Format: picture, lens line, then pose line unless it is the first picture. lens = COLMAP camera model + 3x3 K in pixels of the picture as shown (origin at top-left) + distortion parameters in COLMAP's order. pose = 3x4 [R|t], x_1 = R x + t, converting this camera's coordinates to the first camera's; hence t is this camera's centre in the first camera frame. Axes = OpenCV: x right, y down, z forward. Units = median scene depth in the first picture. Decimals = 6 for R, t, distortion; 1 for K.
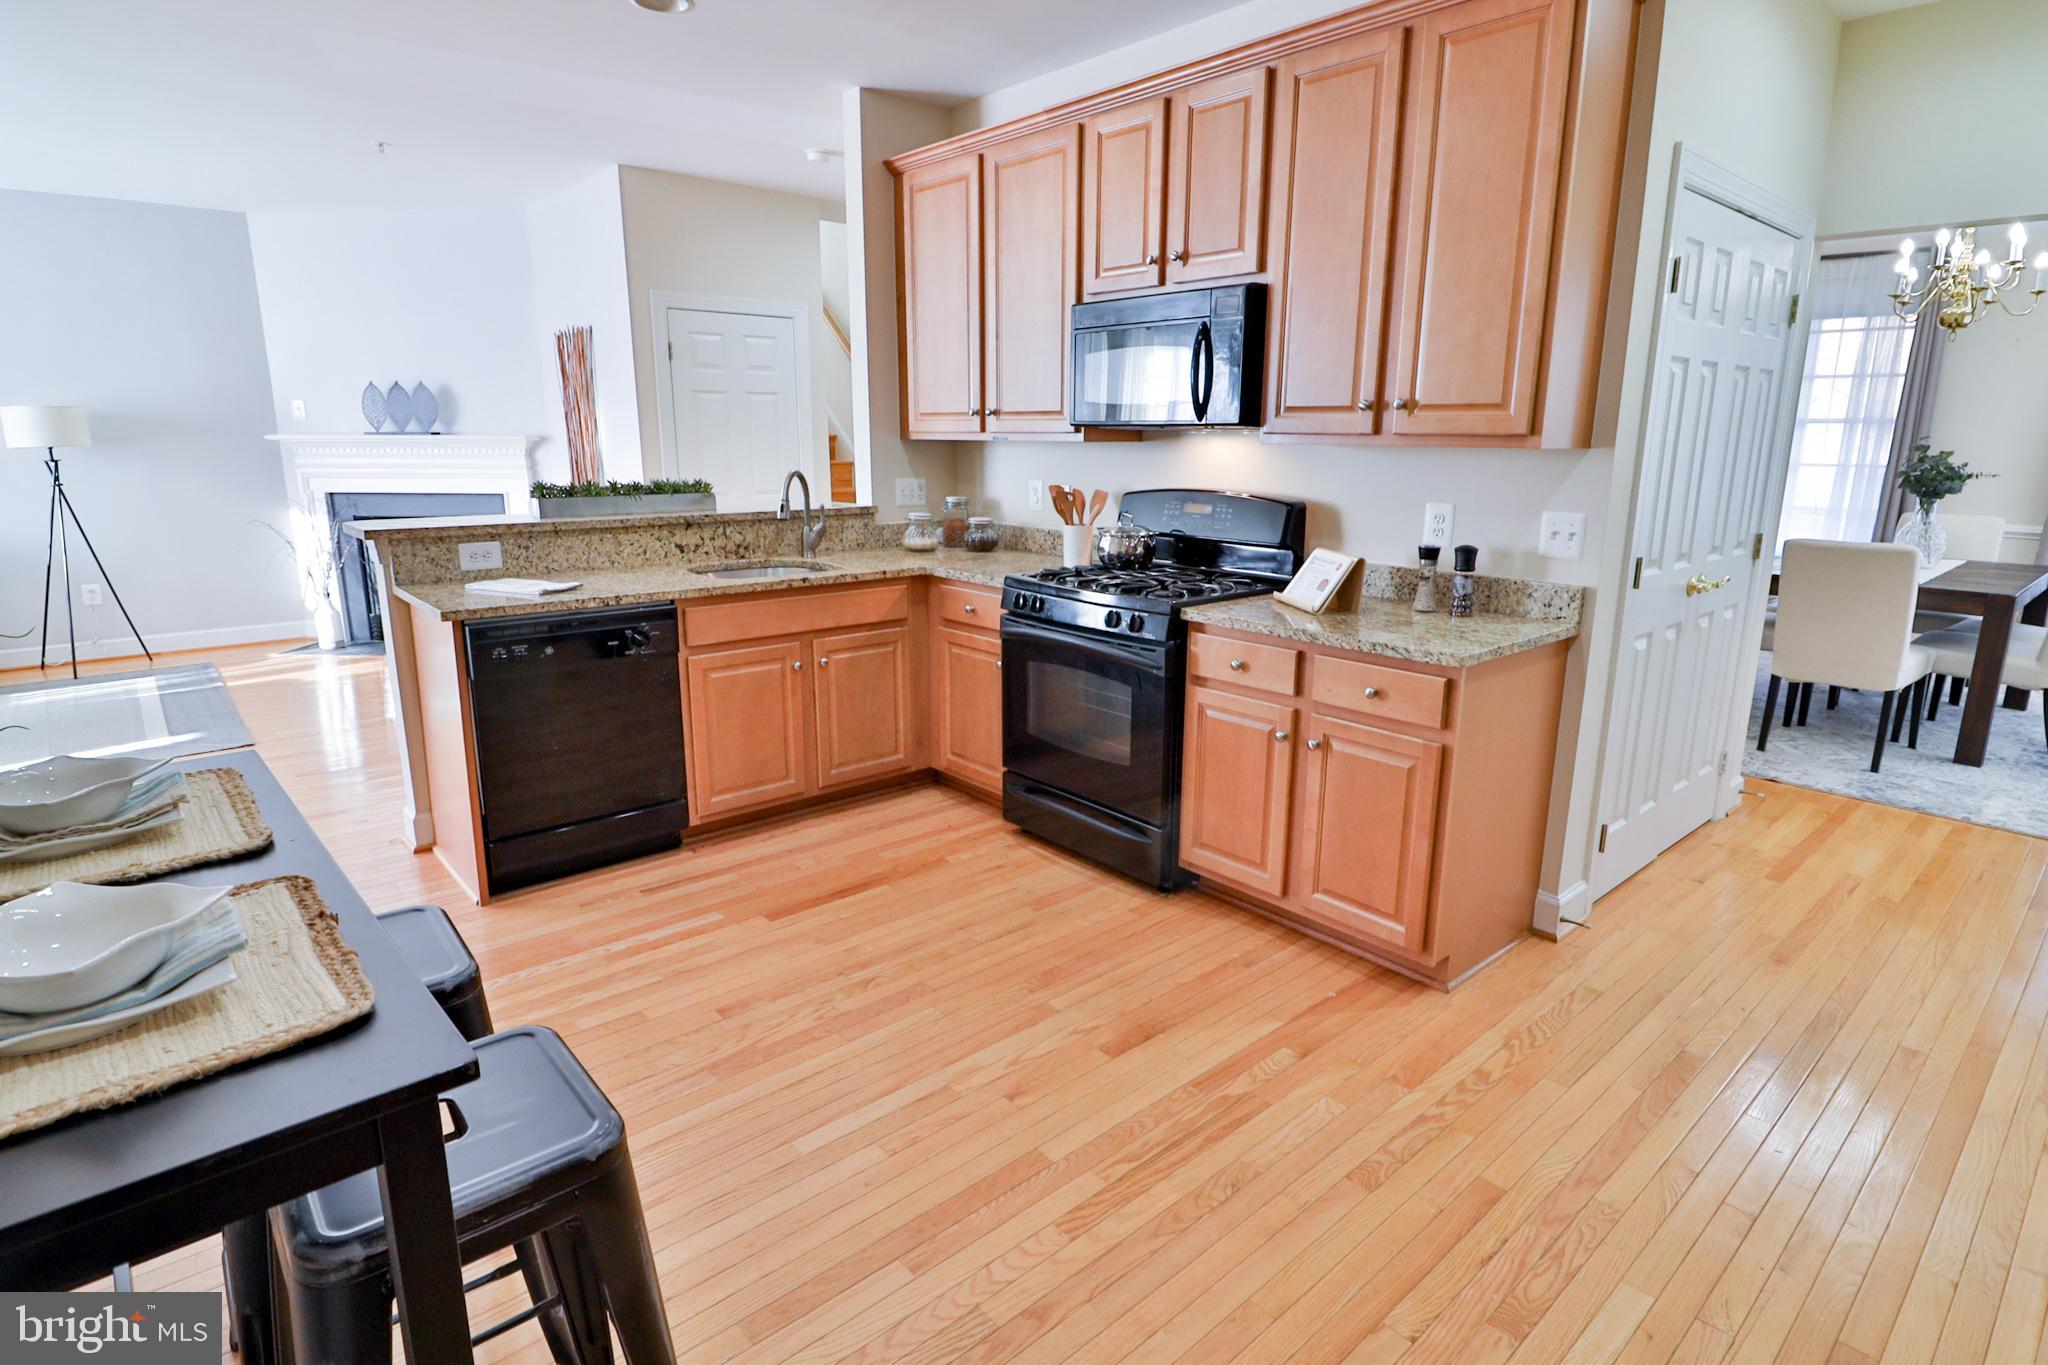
lens RADIAL K [[1054.3, 0, 1041.0], [0, 1054.3, 666.9], [0, 0, 1]] dist [0.004148, -0.015890]
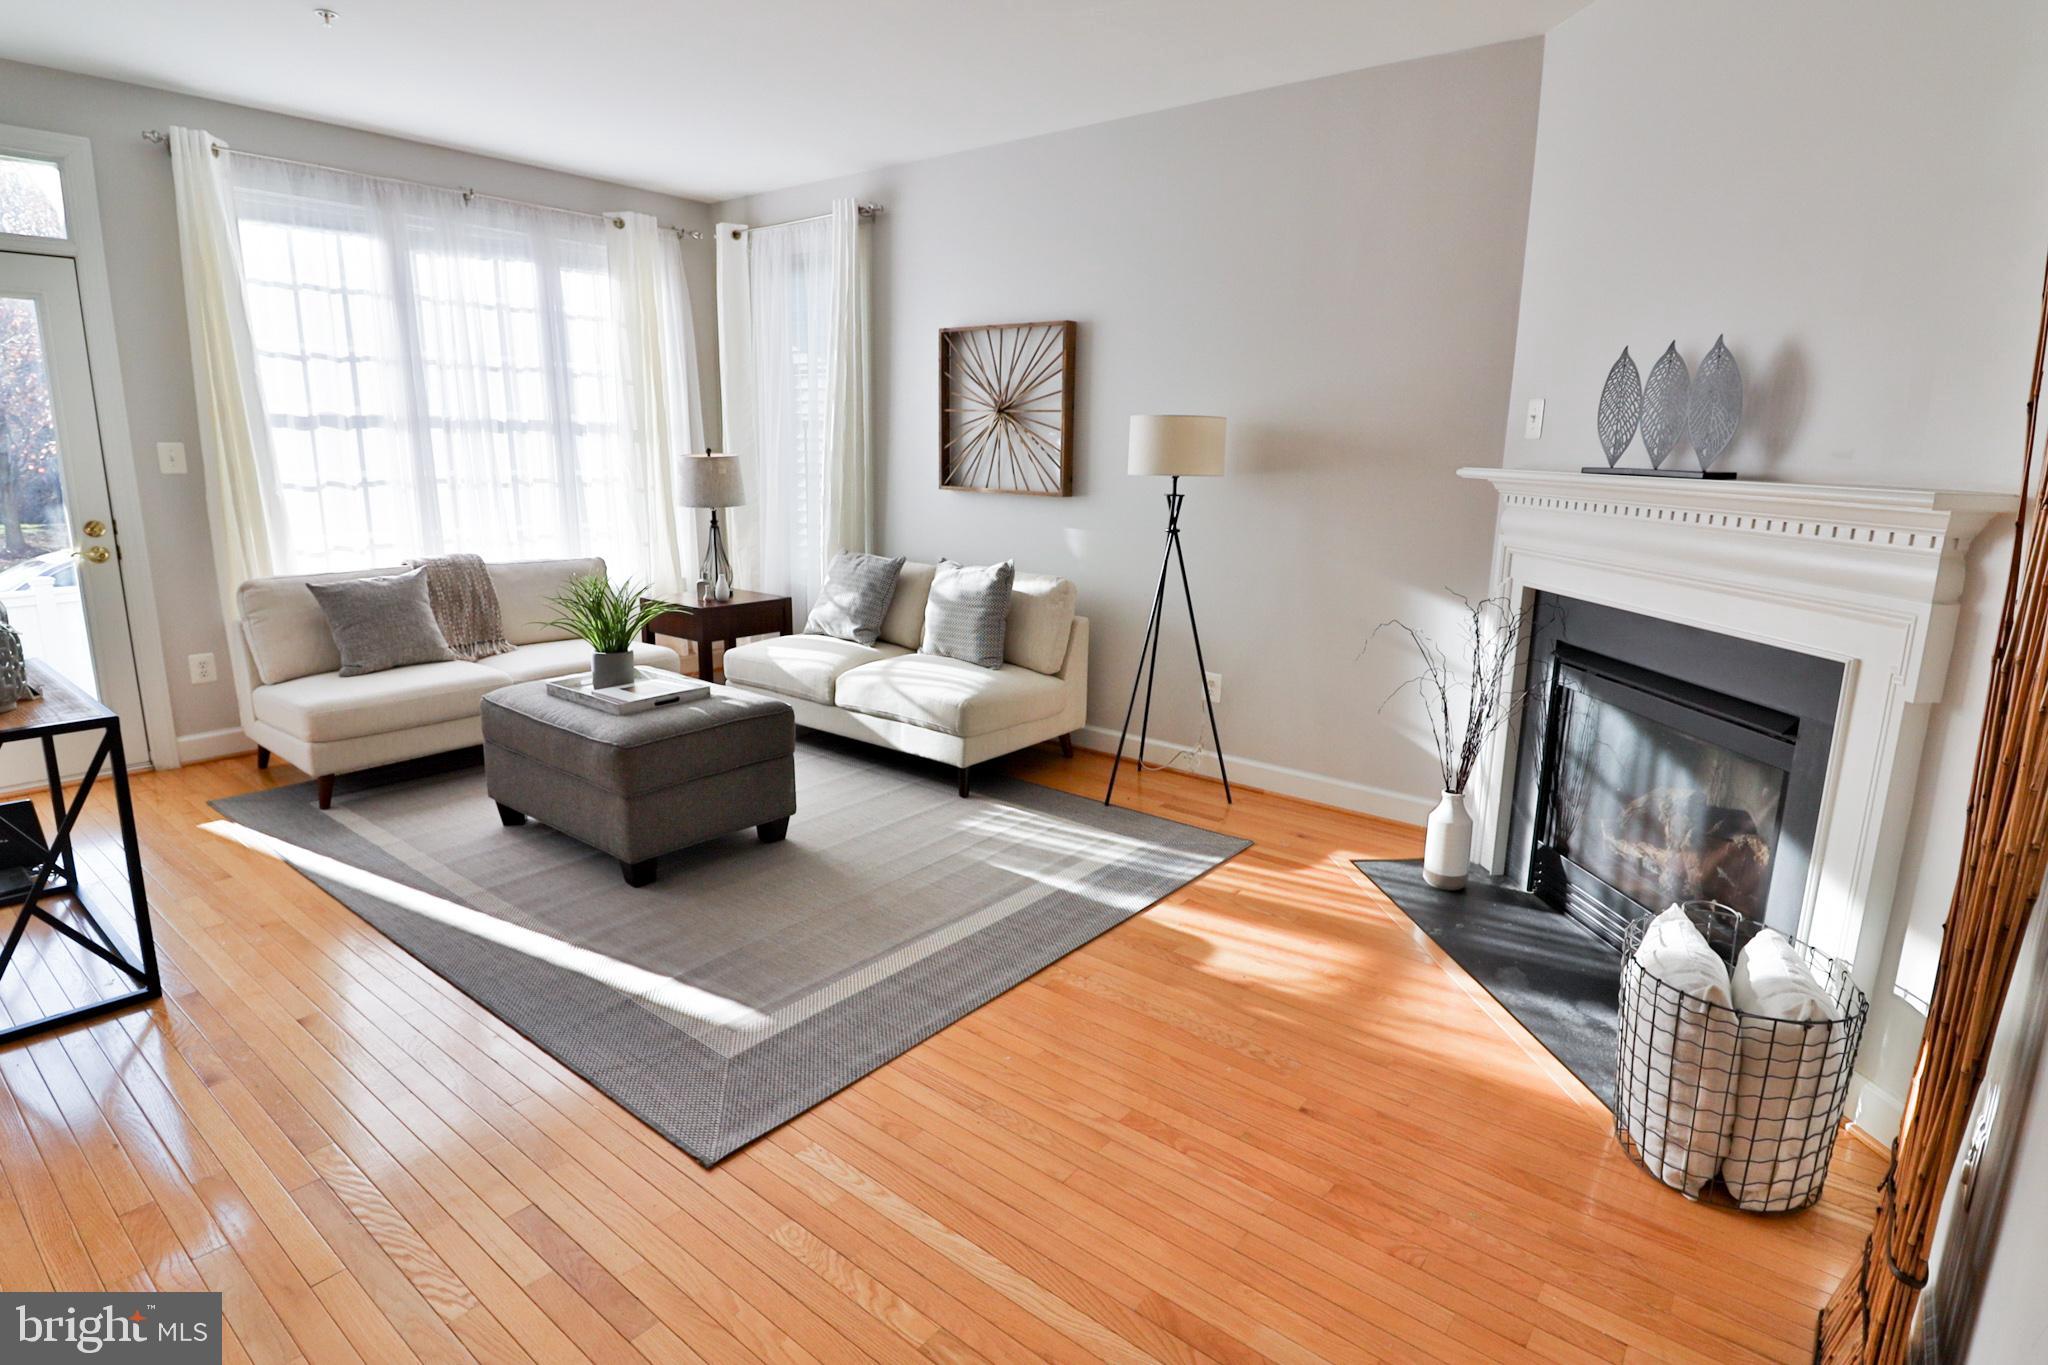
lens RADIAL K [[1052.2, 0, 1031.0], [0, 1052.2, 662.1], [0, 0, 1]] dist [0.001614, -0.014387]
pose [[0.167661, 0.199104, -0.965530, -0.490715], [-0.233990, 0.959443, 0.157217, -0.316010], [0.957674, 0.199565, 0.207449, 1.394607]]
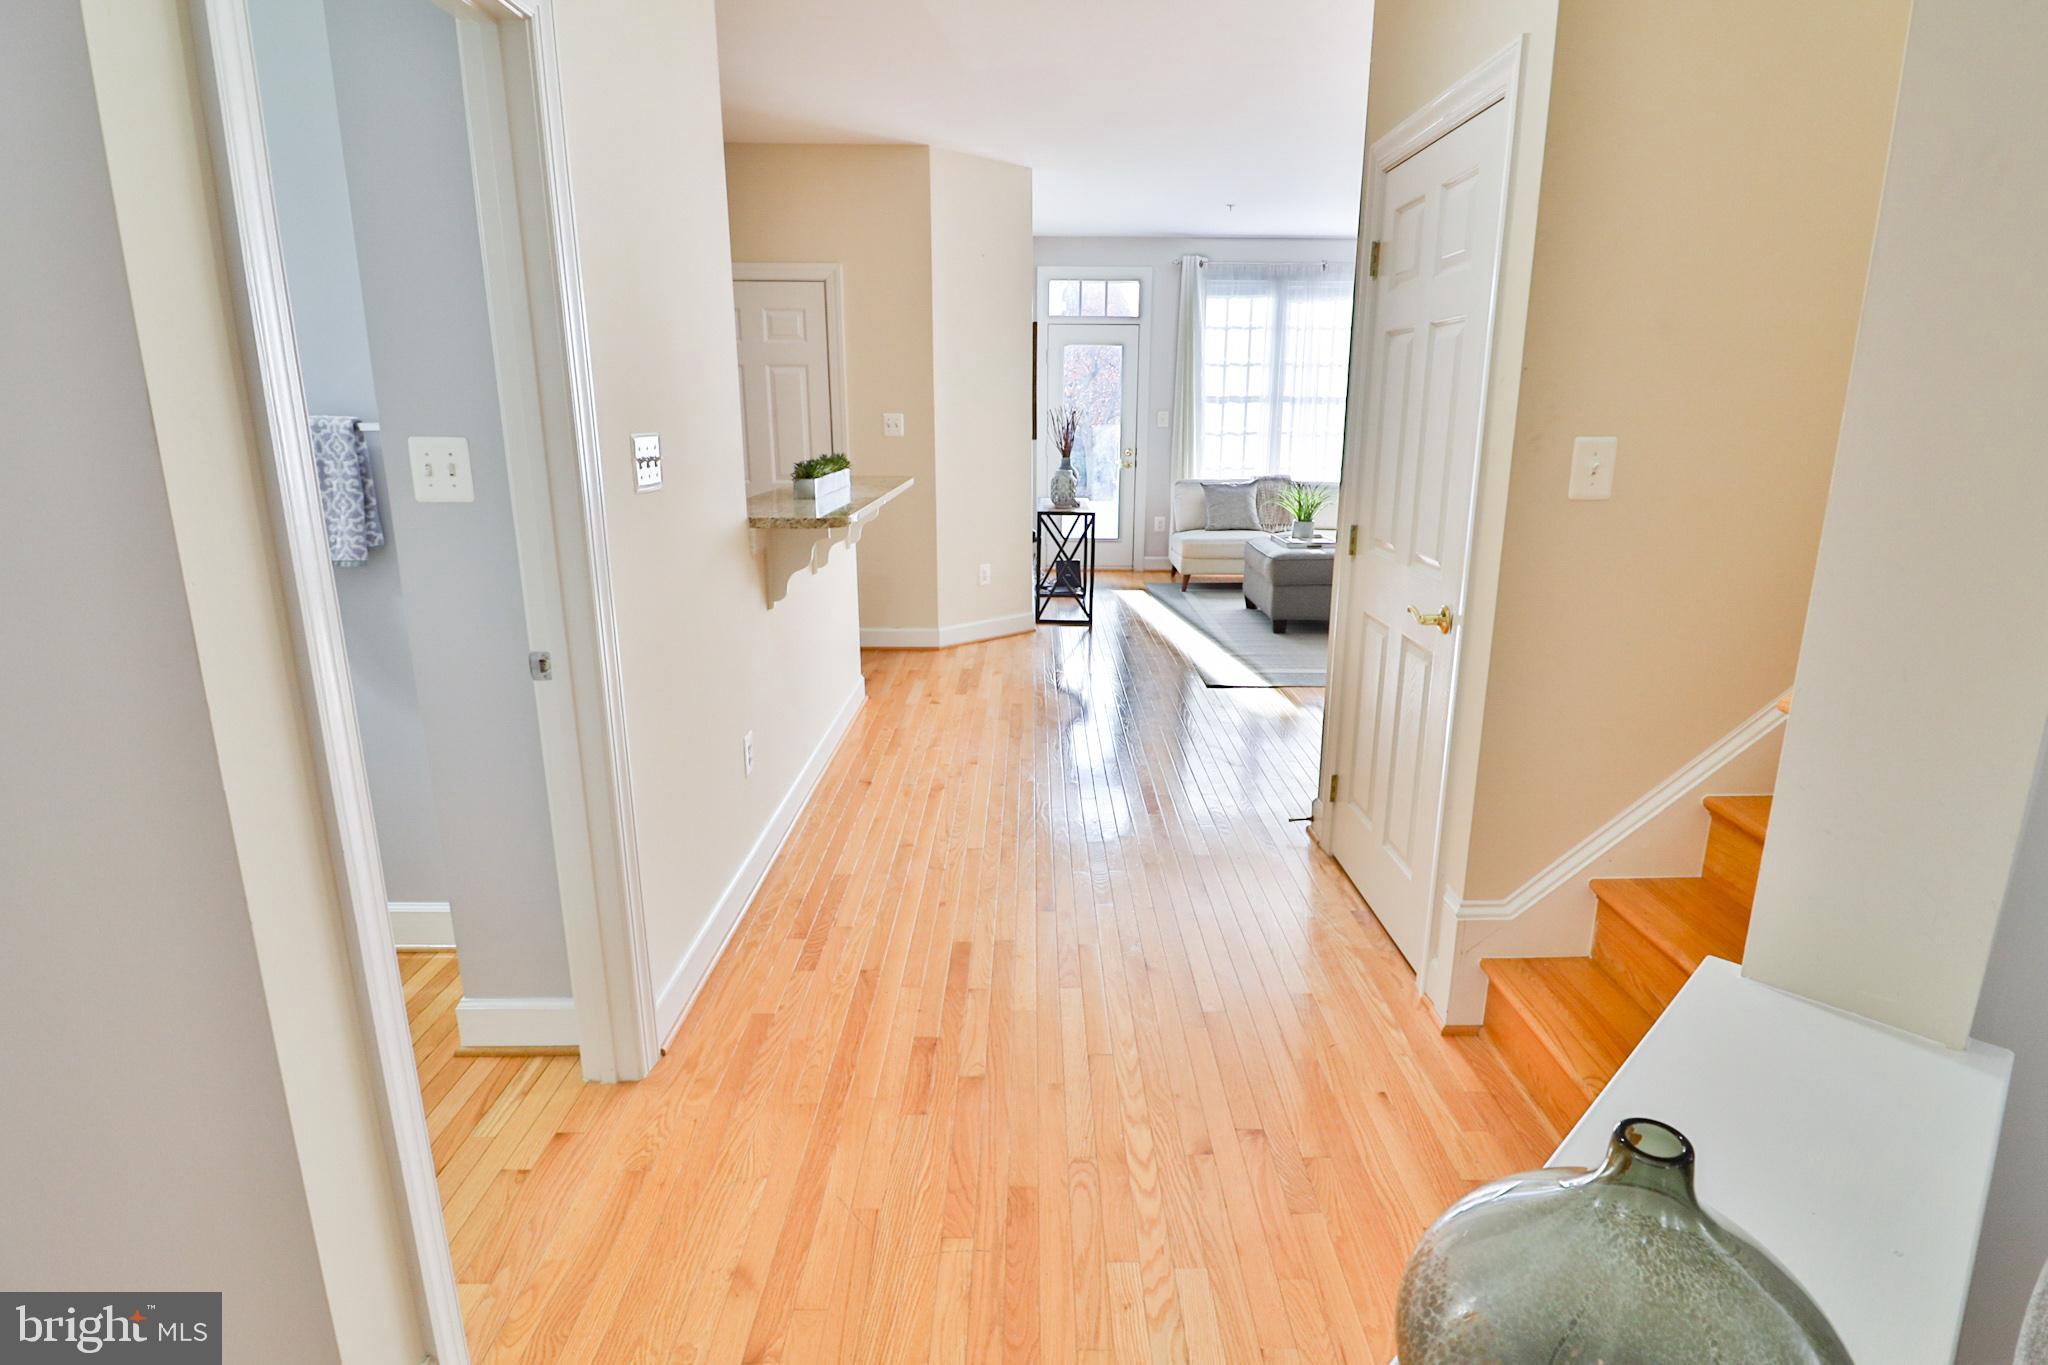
lens RADIAL K [[1063.9, 0, 1046.0], [0, 1063.9, 675.0], [0, 0, 1]] dist [-0.001737, -0.014679]
pose [[-0.658055, 0.178429, -0.731524, 0.309261], [-0.172450, 0.909981, 0.377087, -0.480565], [0.732956, 0.374295, -0.568048, 2.151387]]
